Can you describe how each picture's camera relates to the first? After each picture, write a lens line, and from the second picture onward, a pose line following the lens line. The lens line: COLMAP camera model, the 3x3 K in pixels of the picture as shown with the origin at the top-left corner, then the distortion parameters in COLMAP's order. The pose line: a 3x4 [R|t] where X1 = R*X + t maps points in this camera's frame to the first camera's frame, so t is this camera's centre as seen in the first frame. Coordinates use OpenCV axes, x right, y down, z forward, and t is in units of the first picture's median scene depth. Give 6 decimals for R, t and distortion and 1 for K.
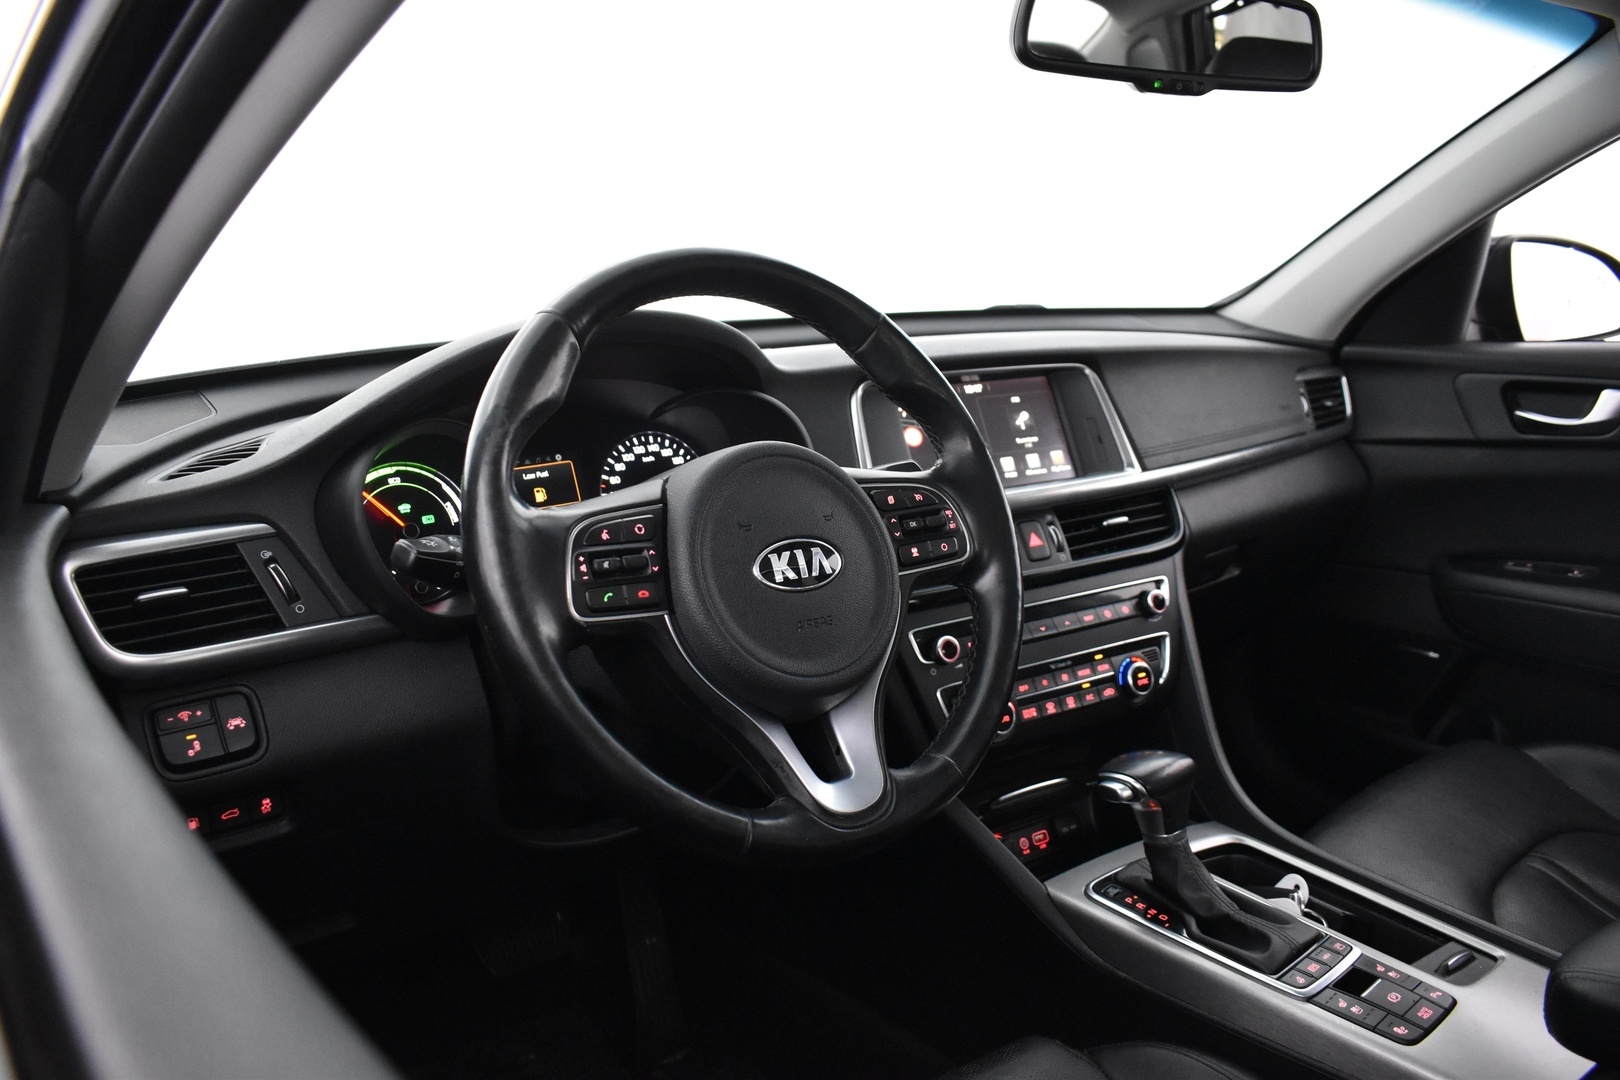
lens RADIAL K [[1265.6, 0, 810.1], [0, 1265.6, 537.6], [0, 0, 1]] dist [-0.084957, 0.018328]
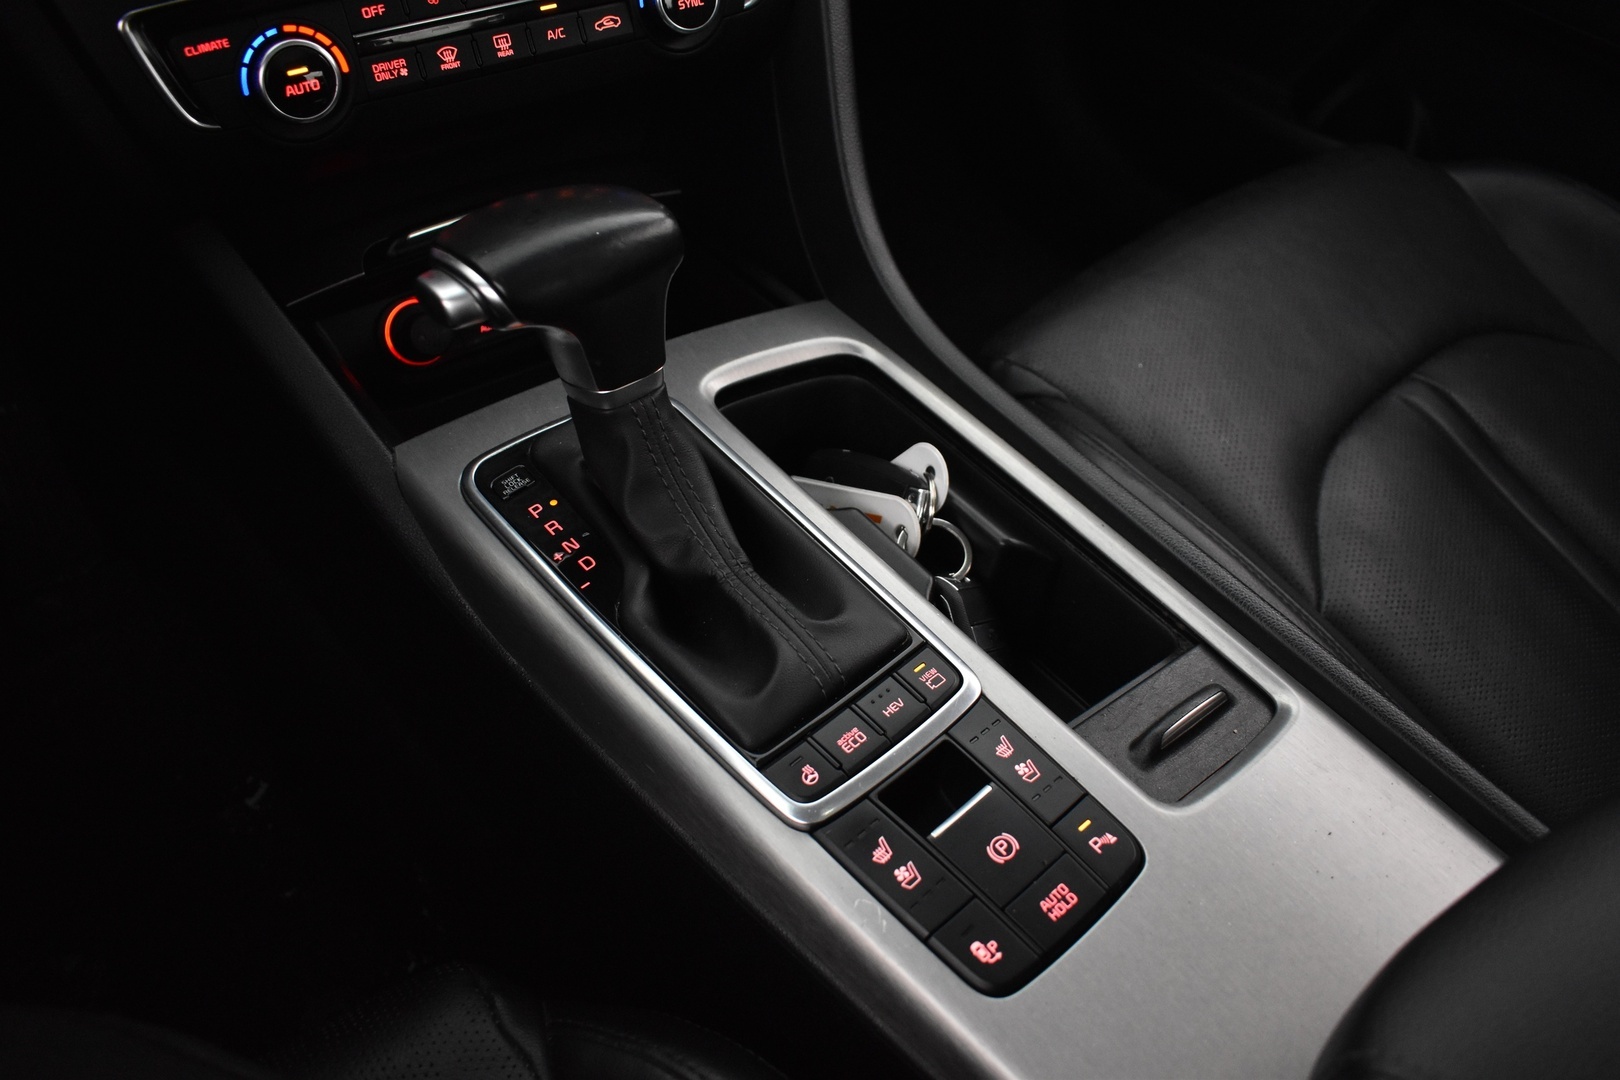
lens RADIAL K [[1265.6, 0, 813.4], [0, 1265.6, 544.7], [0, 0, 1]] dist [-0.084957, 0.018328]
pose [[0.996024, 0.017767, 0.087290, 0.312340], [-0.060774, 0.851966, 0.520058, 0.050924], [-0.065129, -0.523296, 0.849659, 0.581360]]
